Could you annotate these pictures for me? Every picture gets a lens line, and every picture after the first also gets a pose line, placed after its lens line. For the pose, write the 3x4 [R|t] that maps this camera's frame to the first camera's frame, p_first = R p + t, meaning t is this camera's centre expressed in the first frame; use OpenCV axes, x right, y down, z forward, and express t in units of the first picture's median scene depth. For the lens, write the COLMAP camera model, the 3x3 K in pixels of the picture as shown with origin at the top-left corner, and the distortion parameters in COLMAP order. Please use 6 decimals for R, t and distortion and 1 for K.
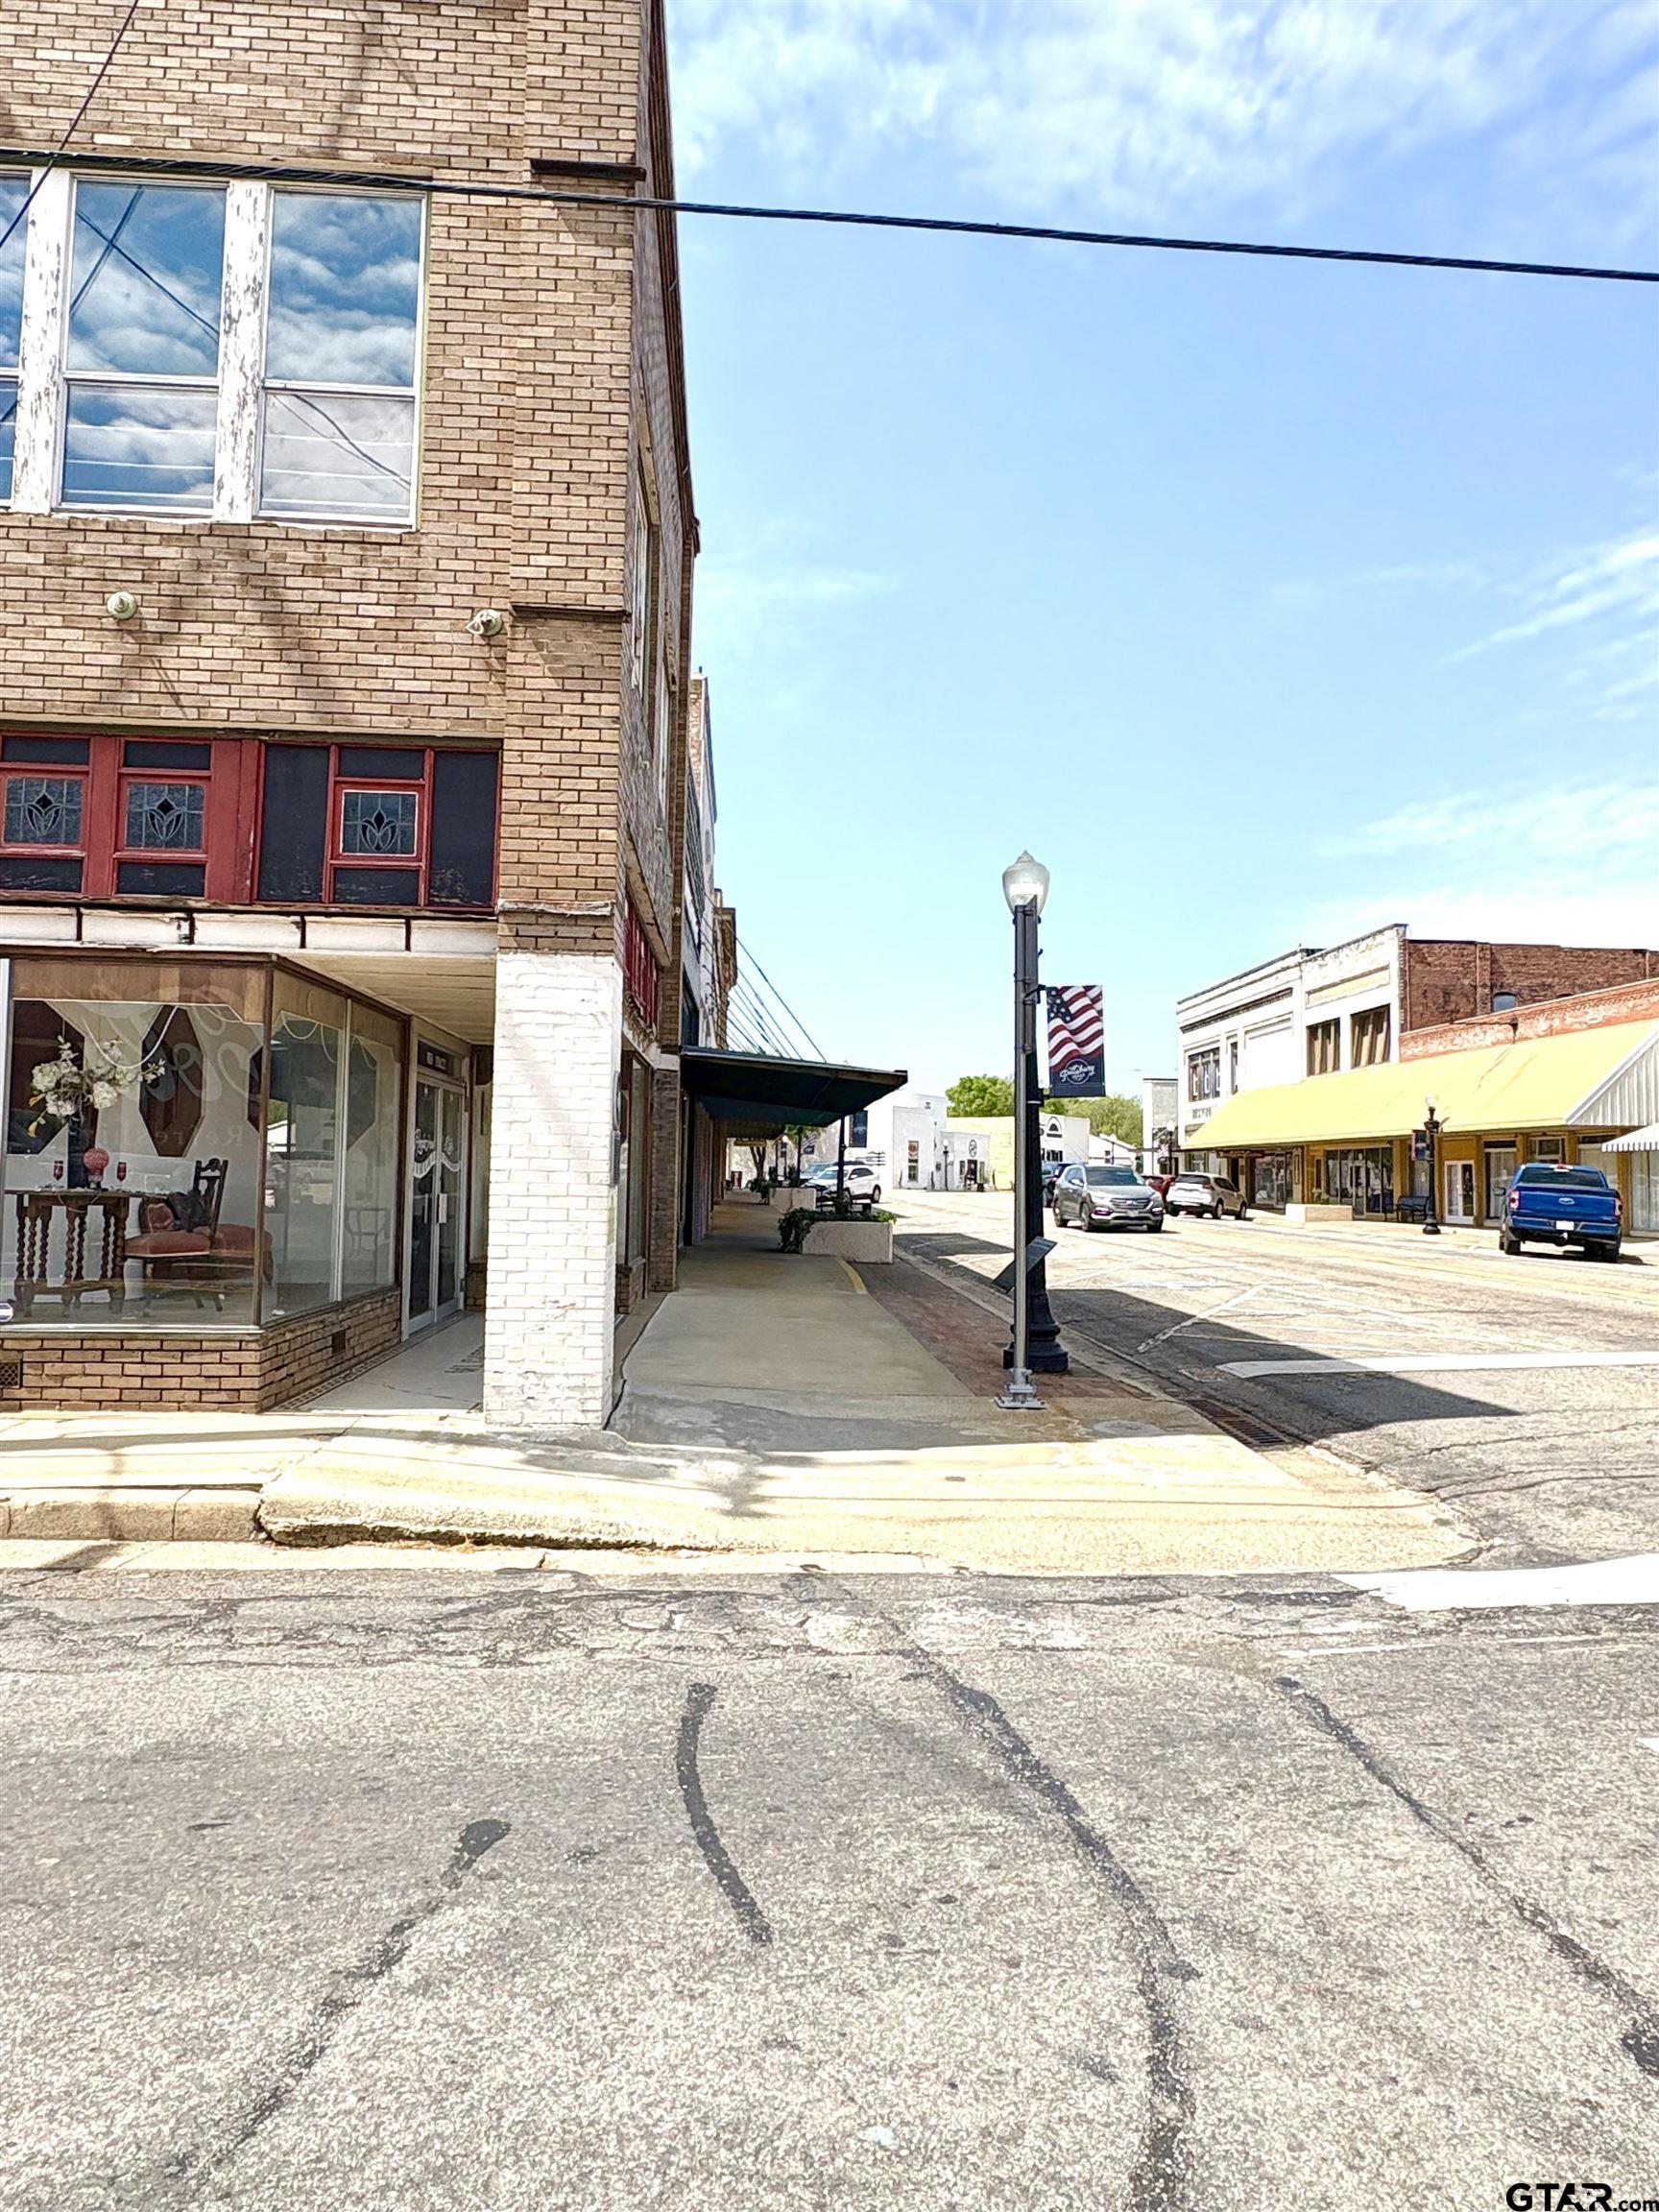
lens RADIAL K [[1340.1, 0, 847.7], [0, 1340.1, 1086.9], [0, 0, 1]] dist [0.000929, 0.002223]
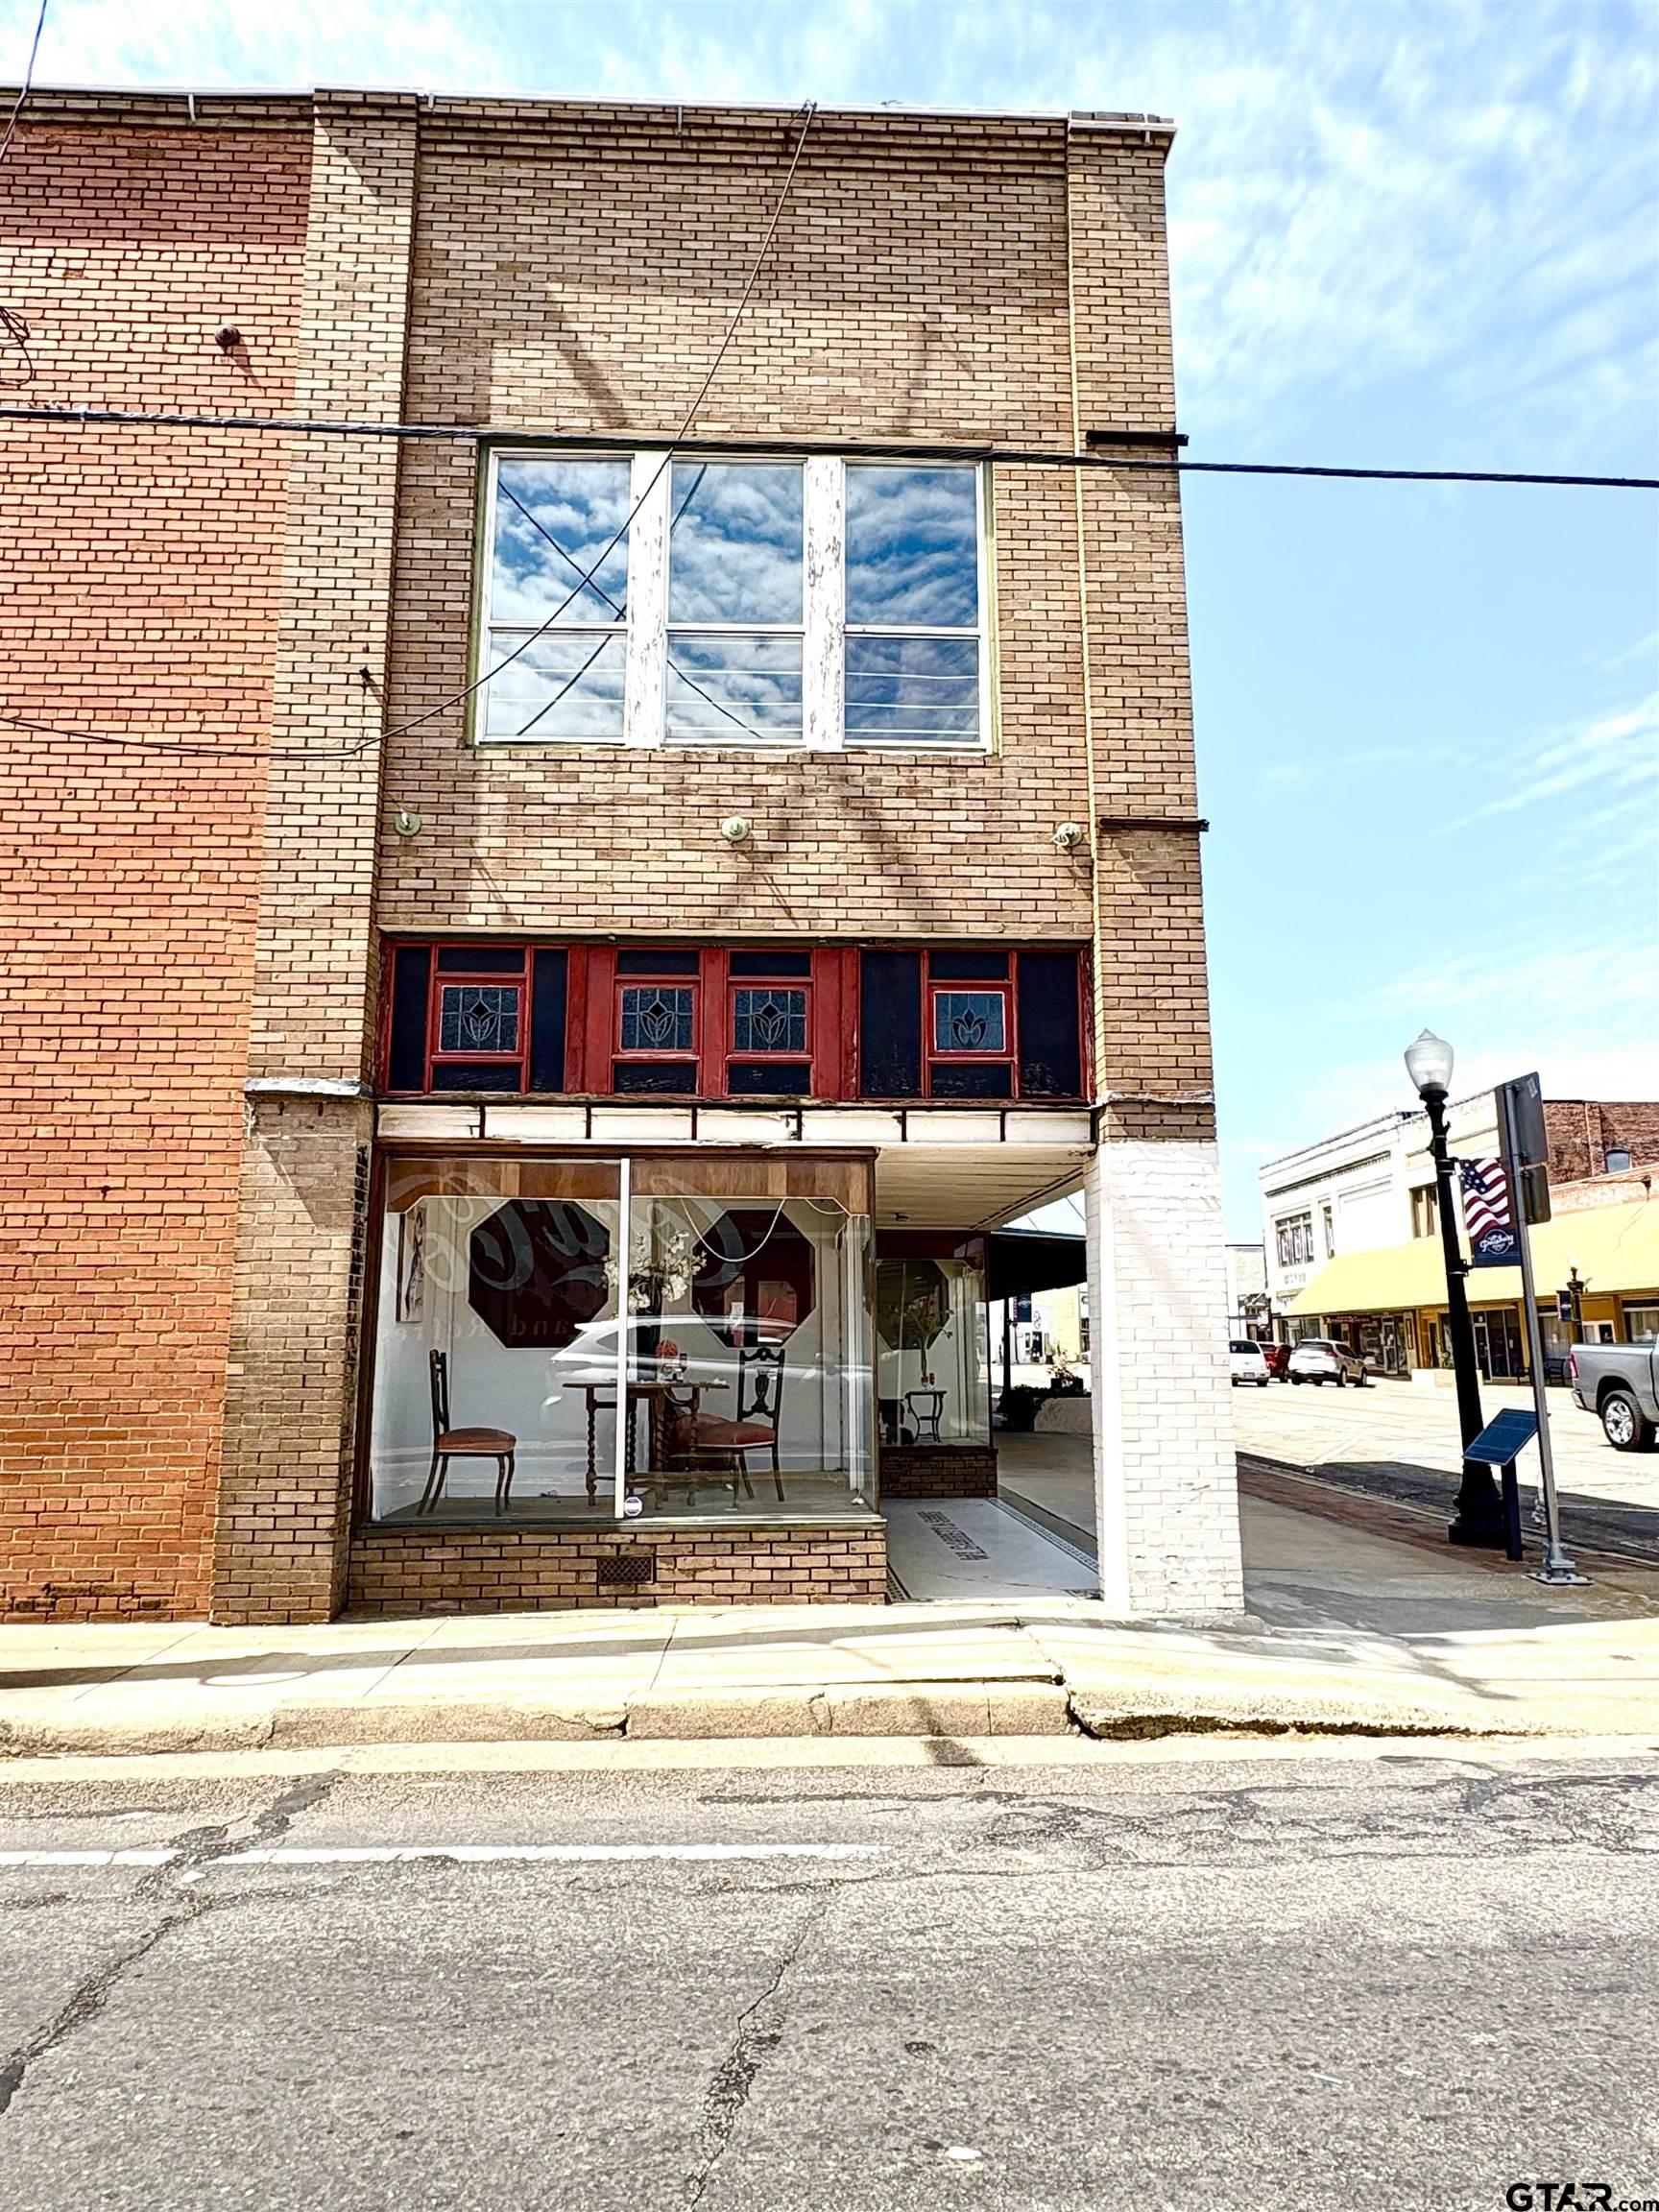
lens RADIAL K [[1340.1, 0, 748.0], [0, 1340.1, 1098.7], [0, 0, 1]] dist [0.000929, 0.002223]
pose [[0.999662, -0.025039, -0.006954, -0.520713], [0.024022, 0.992449, -0.120282, -0.013724], [0.009913, 0.120074, 0.992715, -0.041527]]
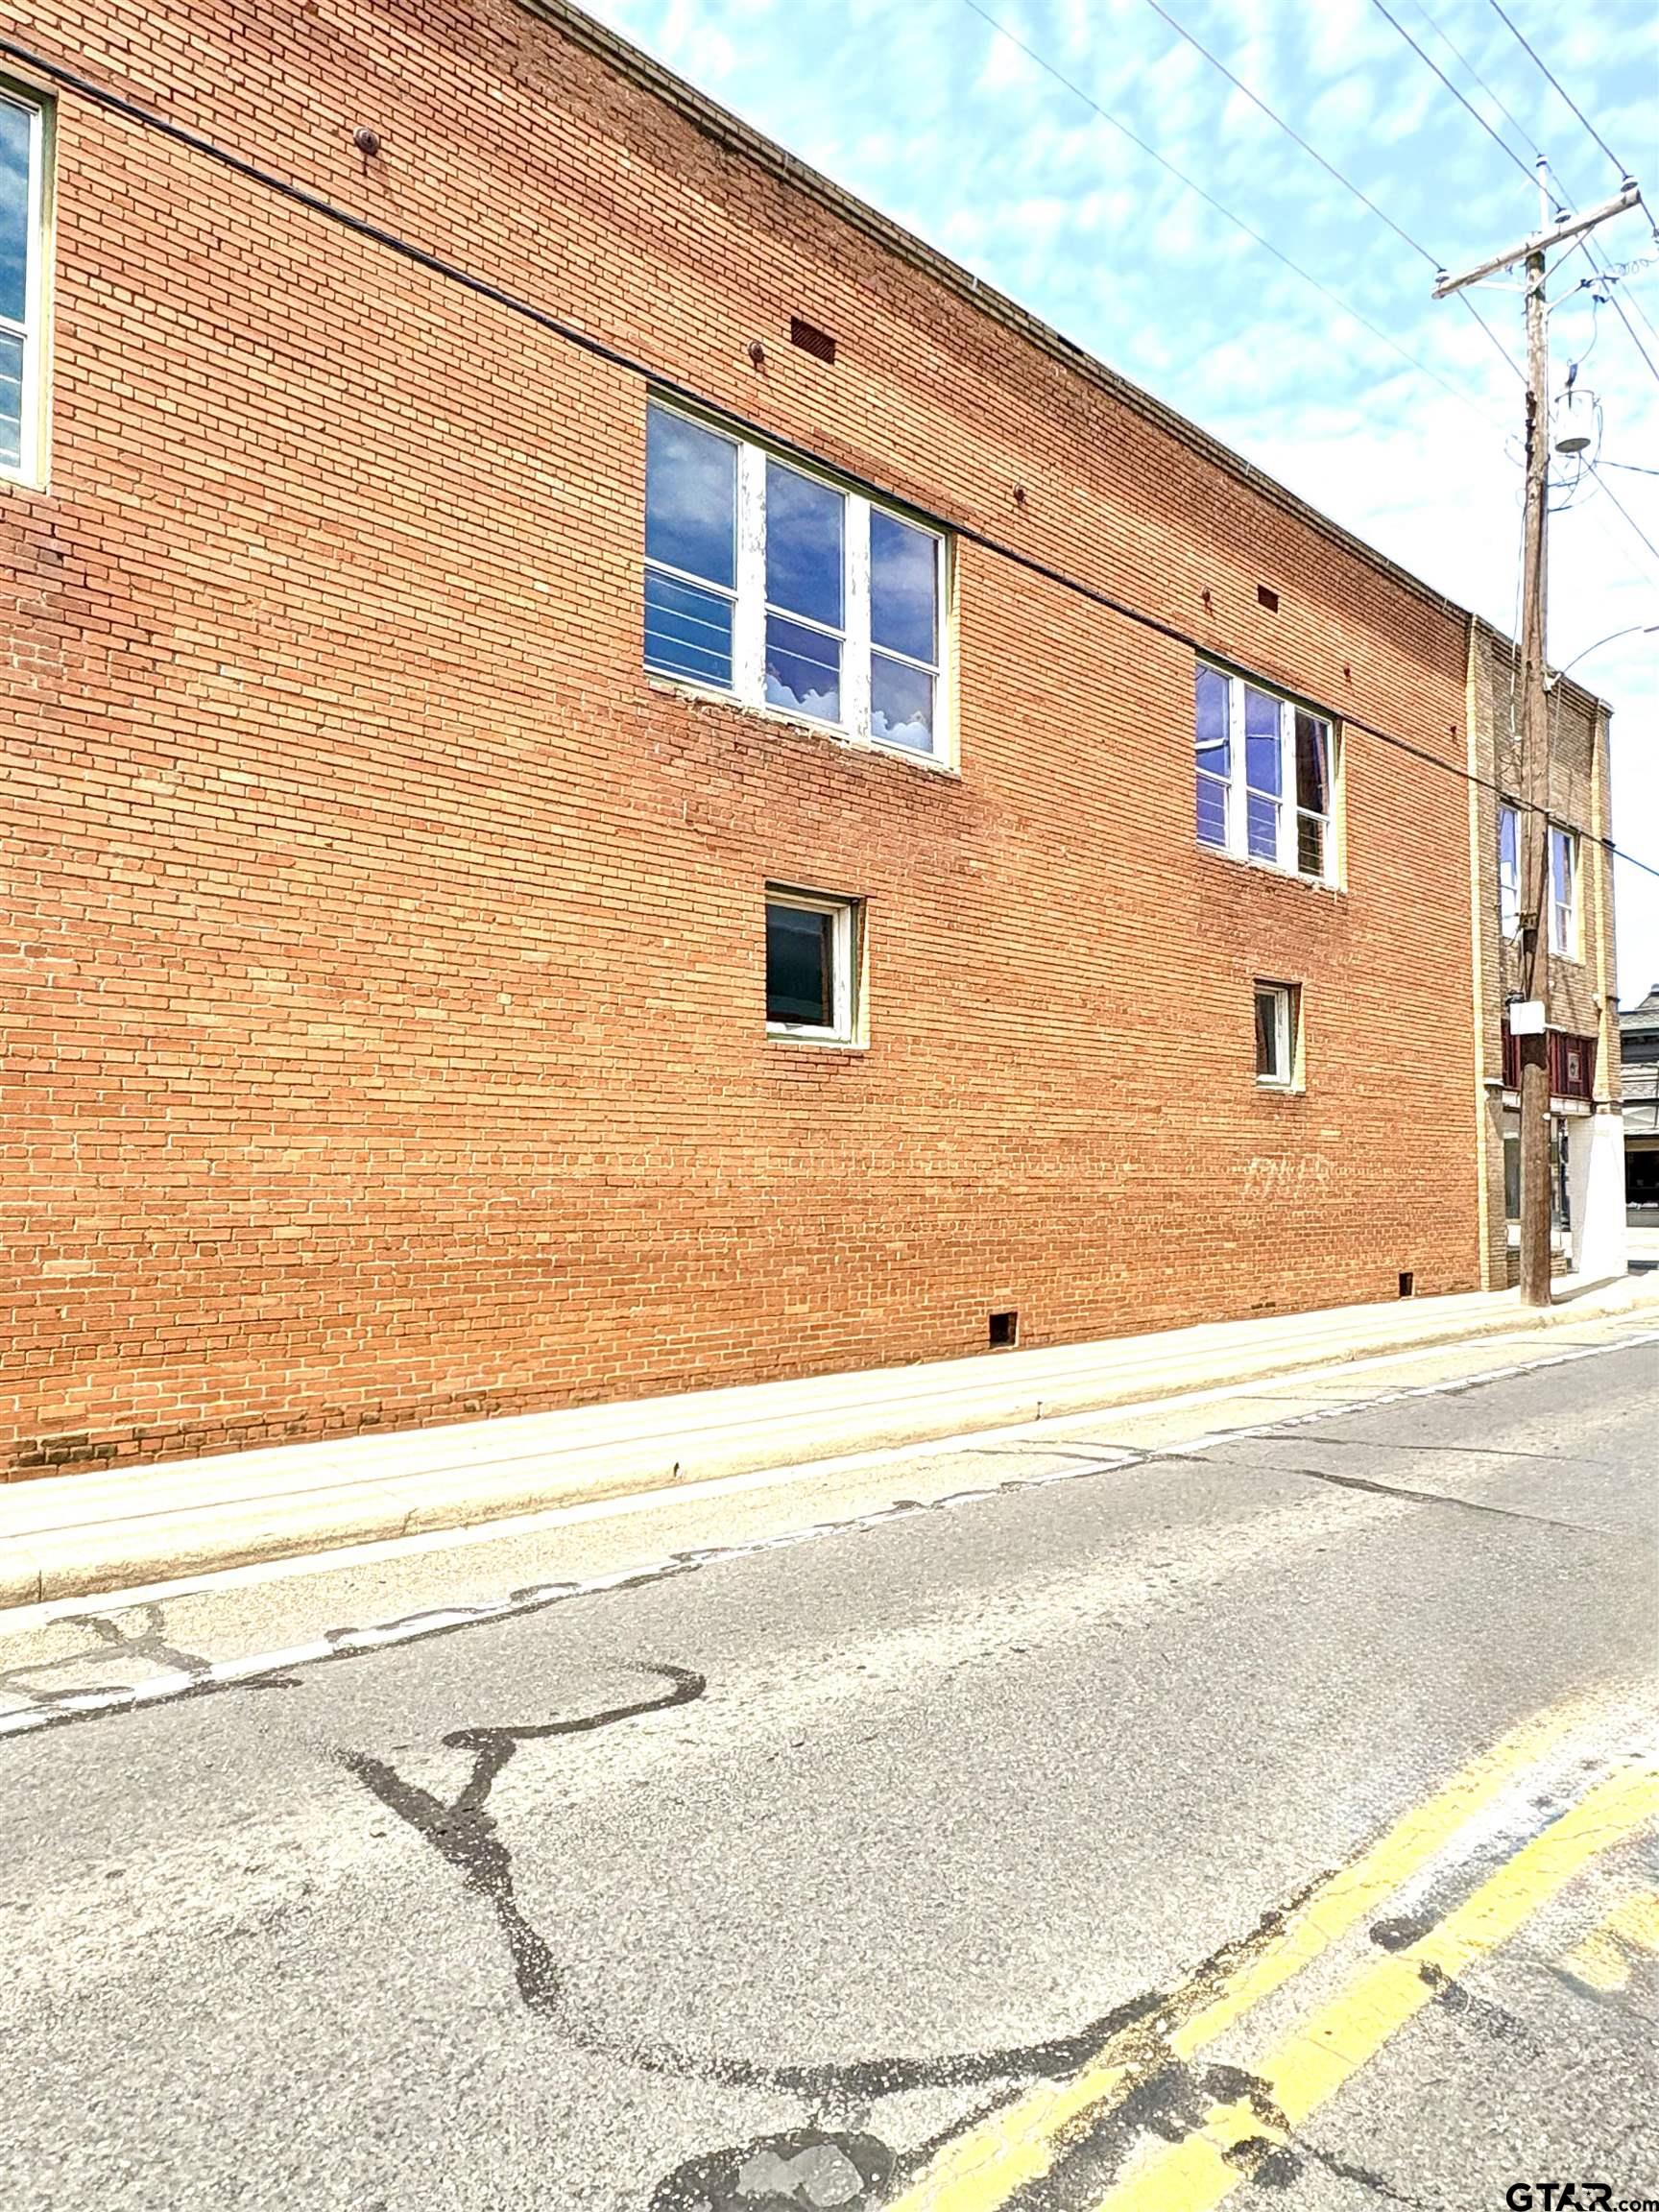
lens RADIAL K [[1340.1, 0, 824.3], [0, 1340.1, 1097.6], [0, 0, 1]] dist [0.000929, 0.002223]
pose [[0.771777, 0.016854, 0.635669, -3.588695], [-0.018634, 0.999819, -0.003885, -0.097560], [-0.635620, -0.008846, 0.771952, -0.174443]]
